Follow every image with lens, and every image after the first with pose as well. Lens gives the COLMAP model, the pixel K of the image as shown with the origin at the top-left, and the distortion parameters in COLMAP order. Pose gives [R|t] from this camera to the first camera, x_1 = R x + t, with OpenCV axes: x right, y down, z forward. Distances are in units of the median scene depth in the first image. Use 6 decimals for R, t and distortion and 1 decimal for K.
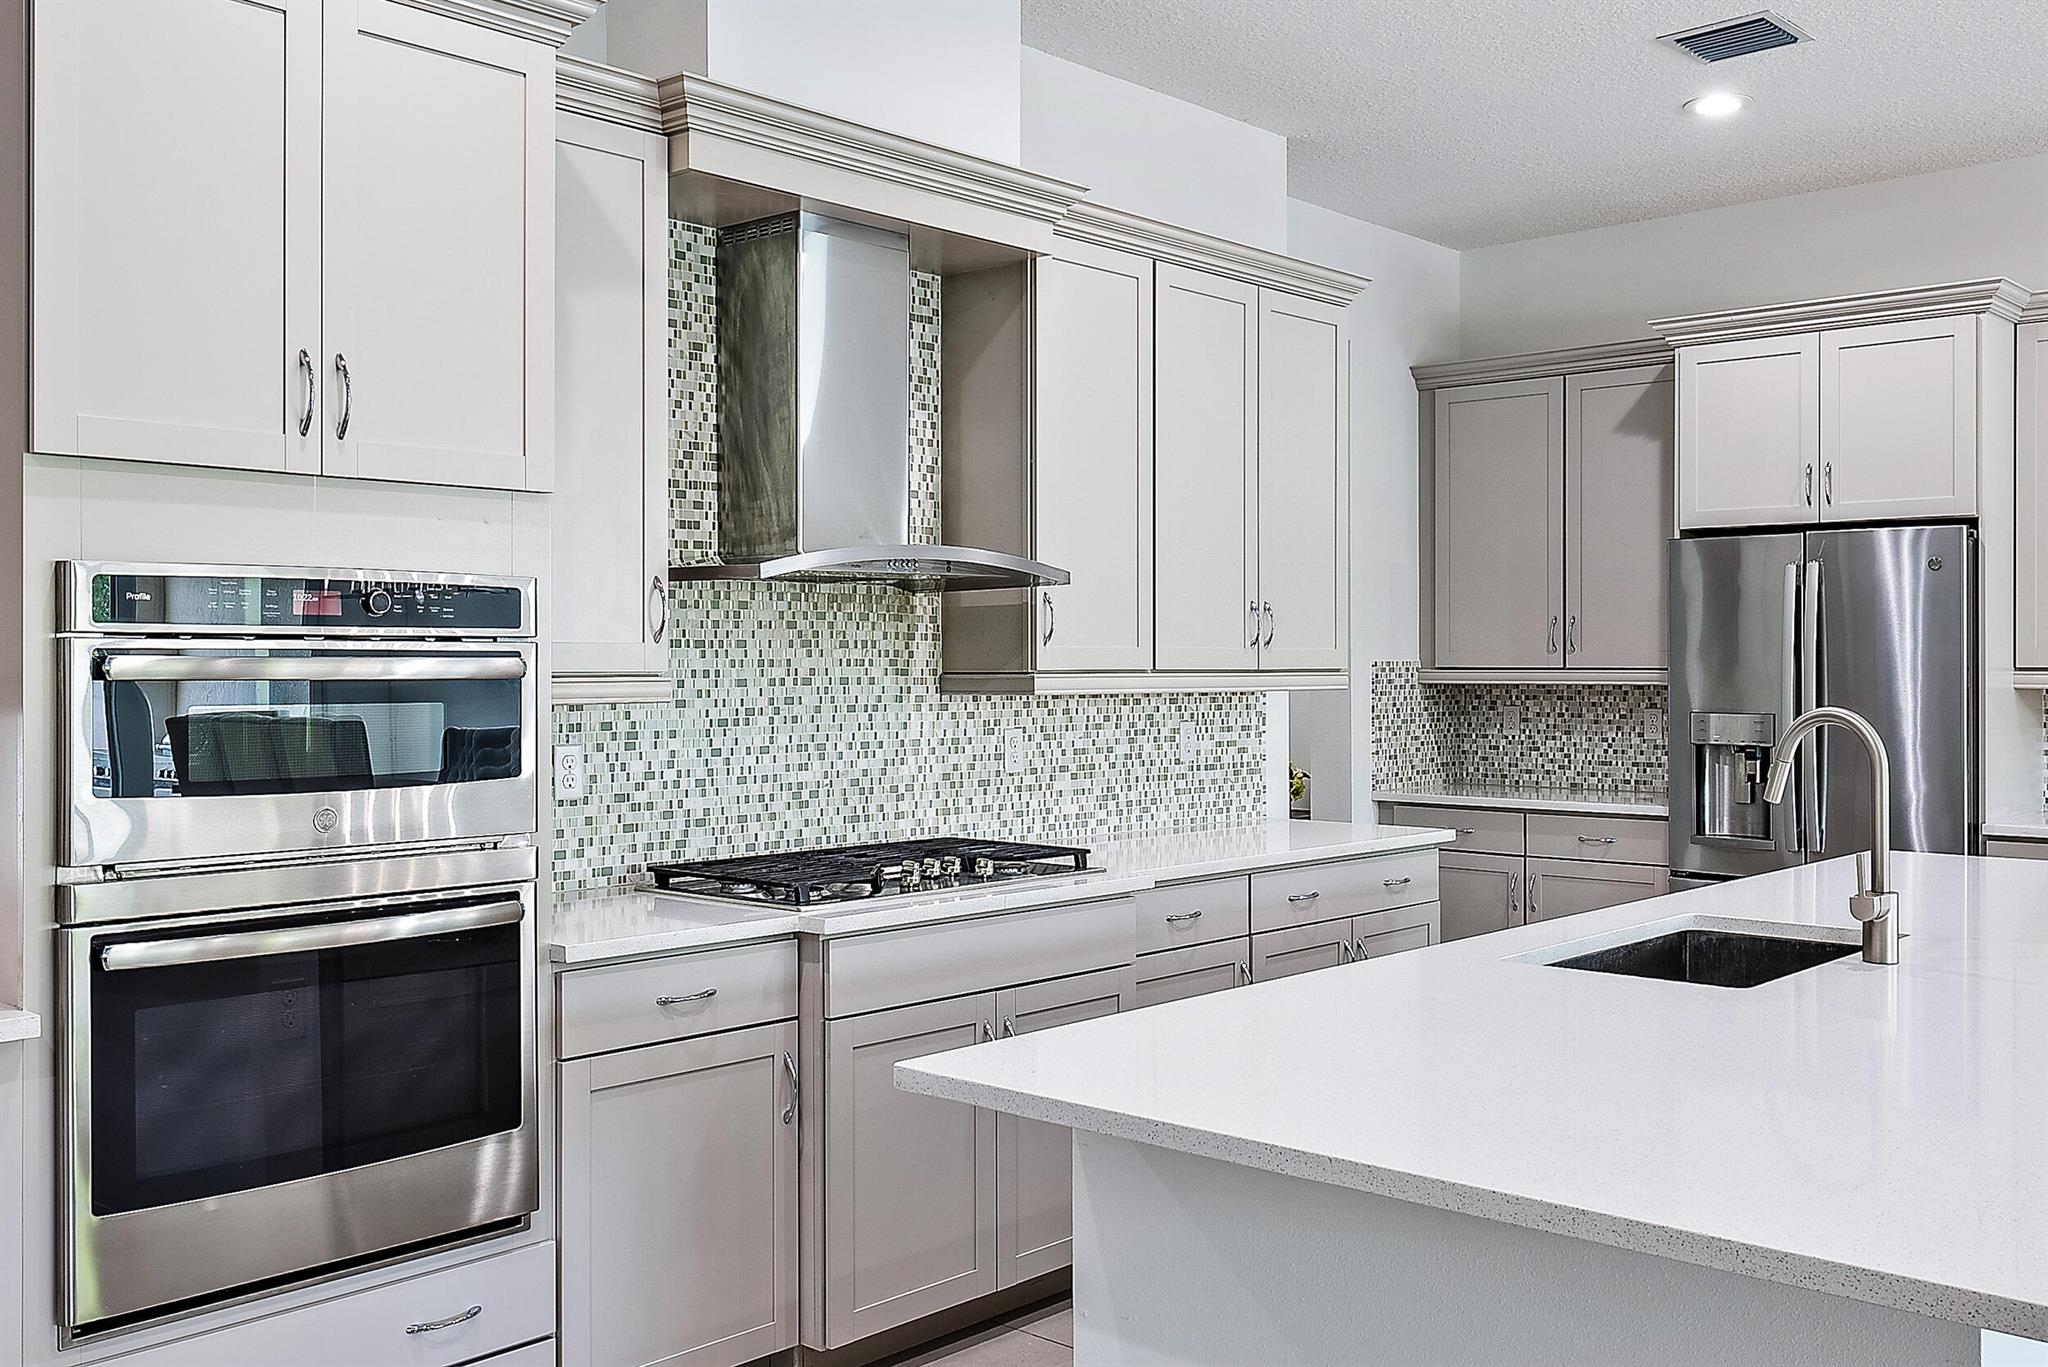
lens RADIAL K [[1888.1, 0, 1024.0], [0, 1888.1, 683.5], [0, 0, 1]] dist [0.000437, 0.001221]
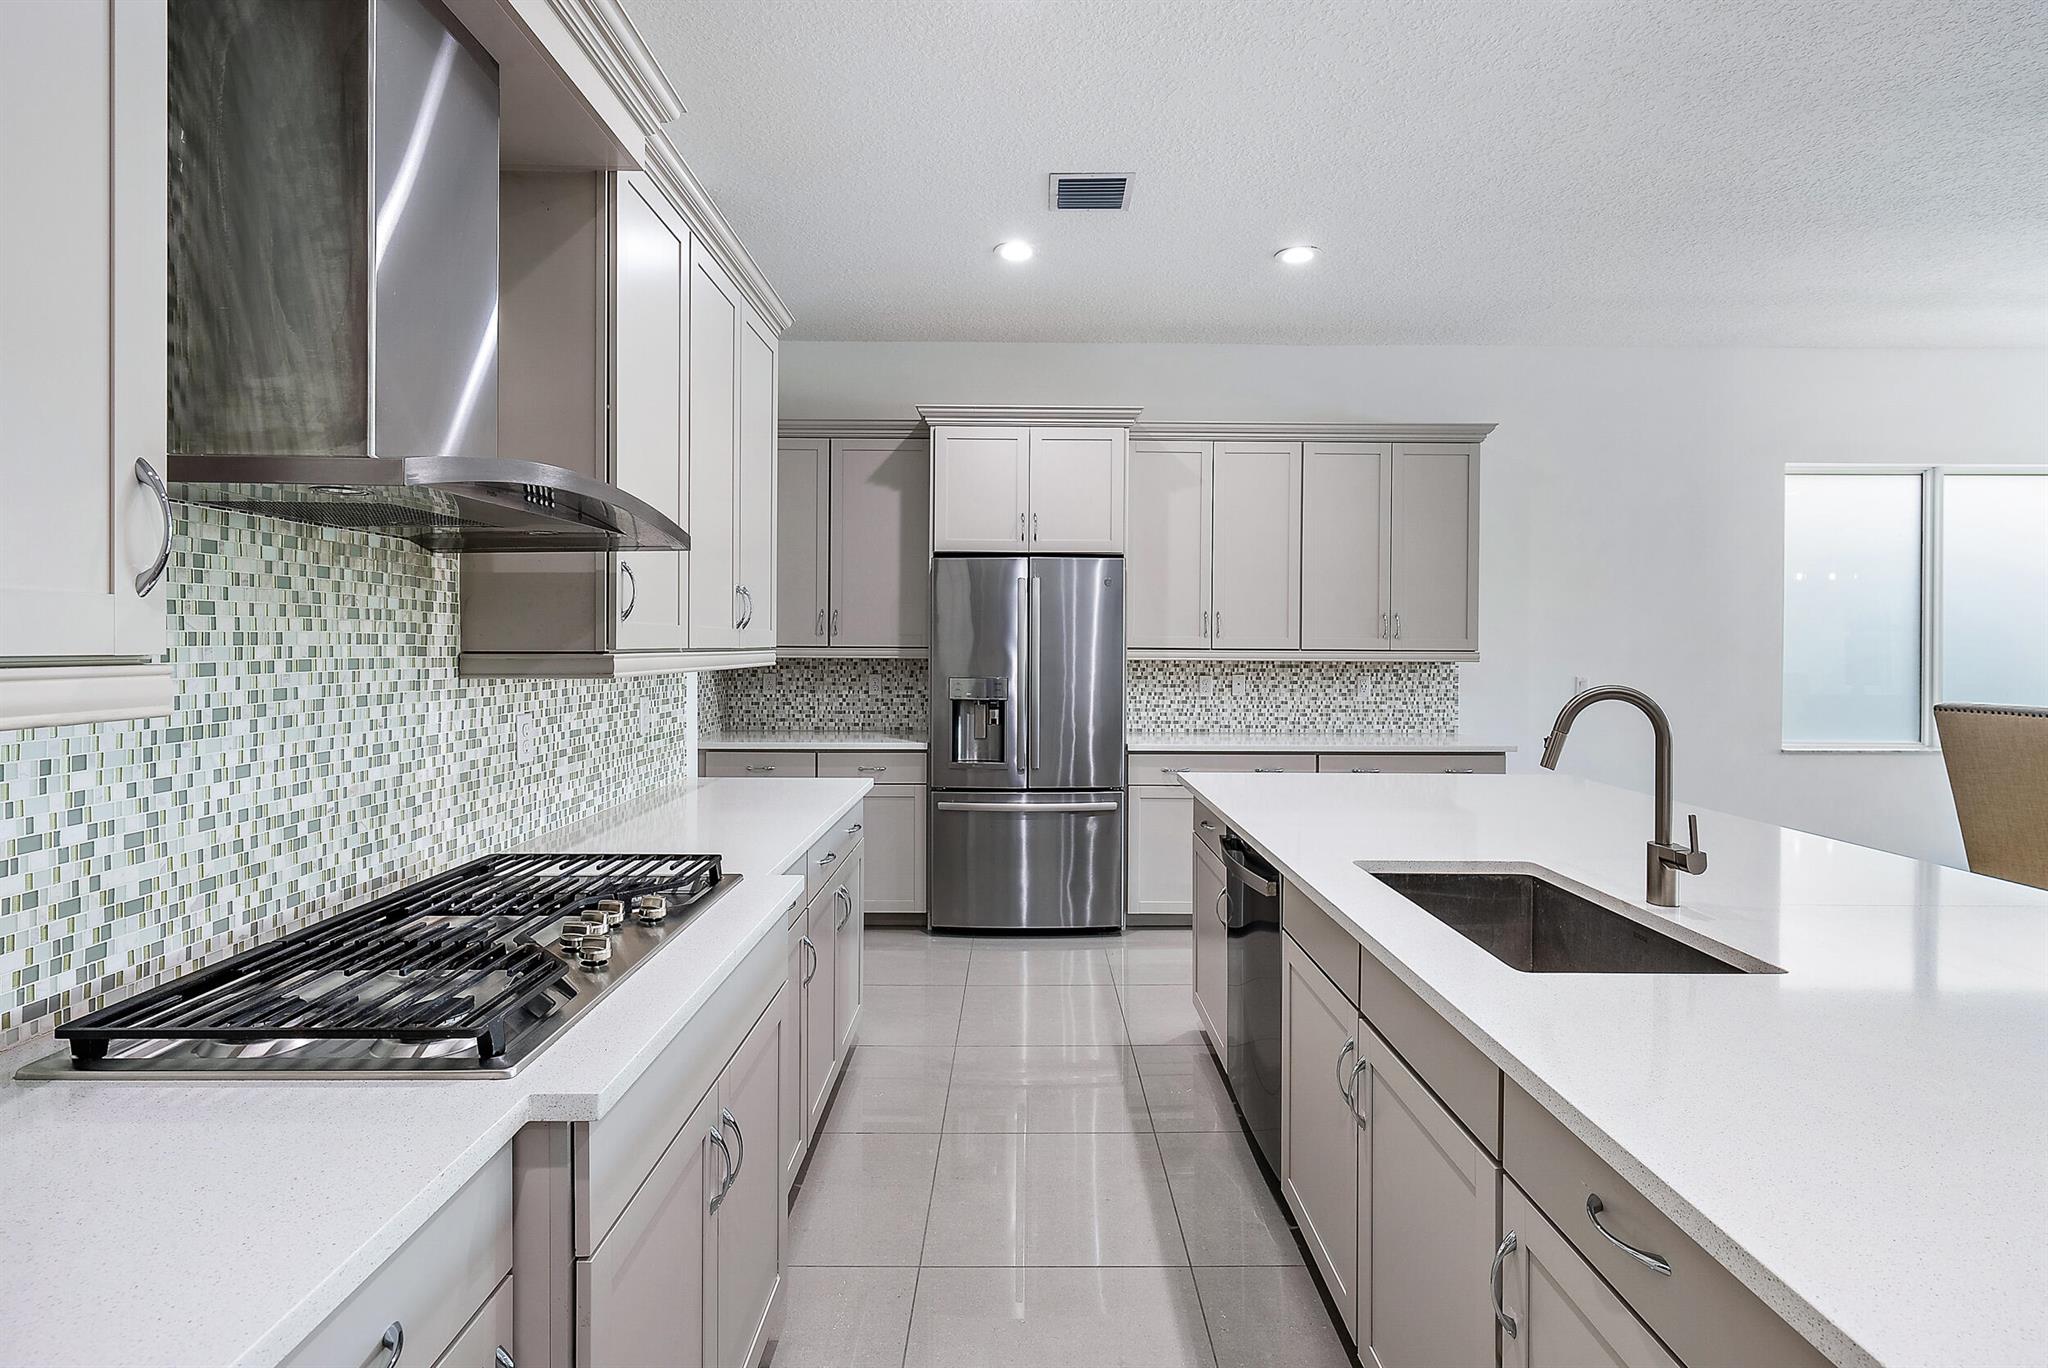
lens RADIAL K [[991.5, 0, 1021.0], [0, 991.5, 653.9], [0, 0, 1]] dist [0.000689, 0.000516]
pose [[0.733759, -0.001526, 0.679408, -0.165082], [0.000594, 0.999999, 0.001604, -0.005604], [-0.679409, -0.000773, 0.733759, 0.538304]]
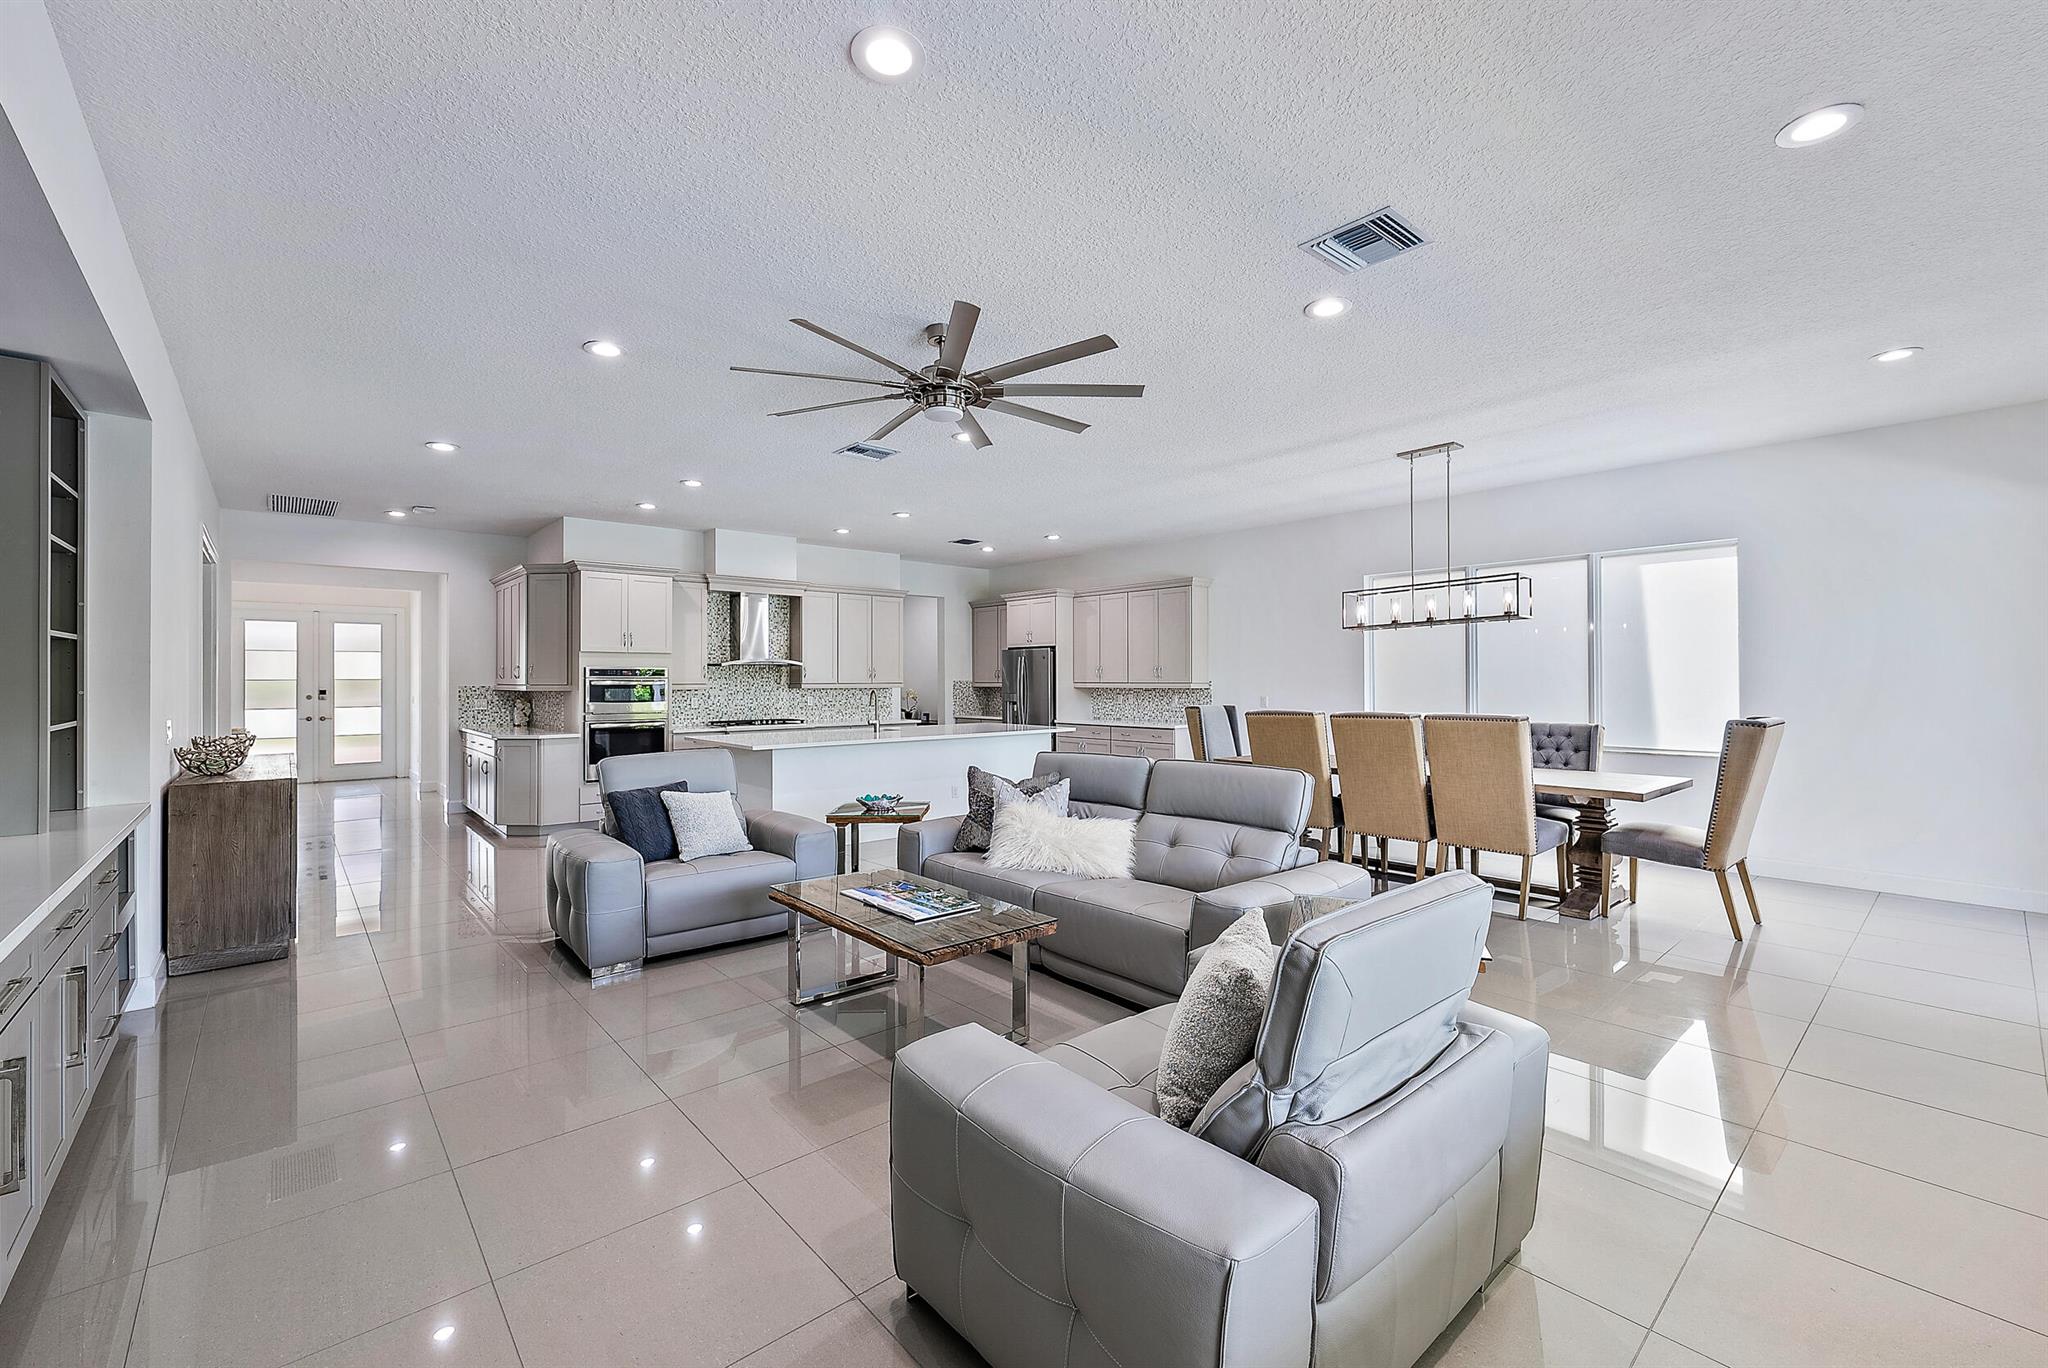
lens RADIAL K [[842.8, 0, 1024.0], [0, 842.8, 684.0], [0, 0, 1]] dist [-0.002275, -0.000096]
pose [[0.994376, -0.001333, -0.105898, 0.780811], [0.000709, 0.999982, -0.005931, 0.007847], [0.105904, 0.005822, 0.994359, -1.041838]]
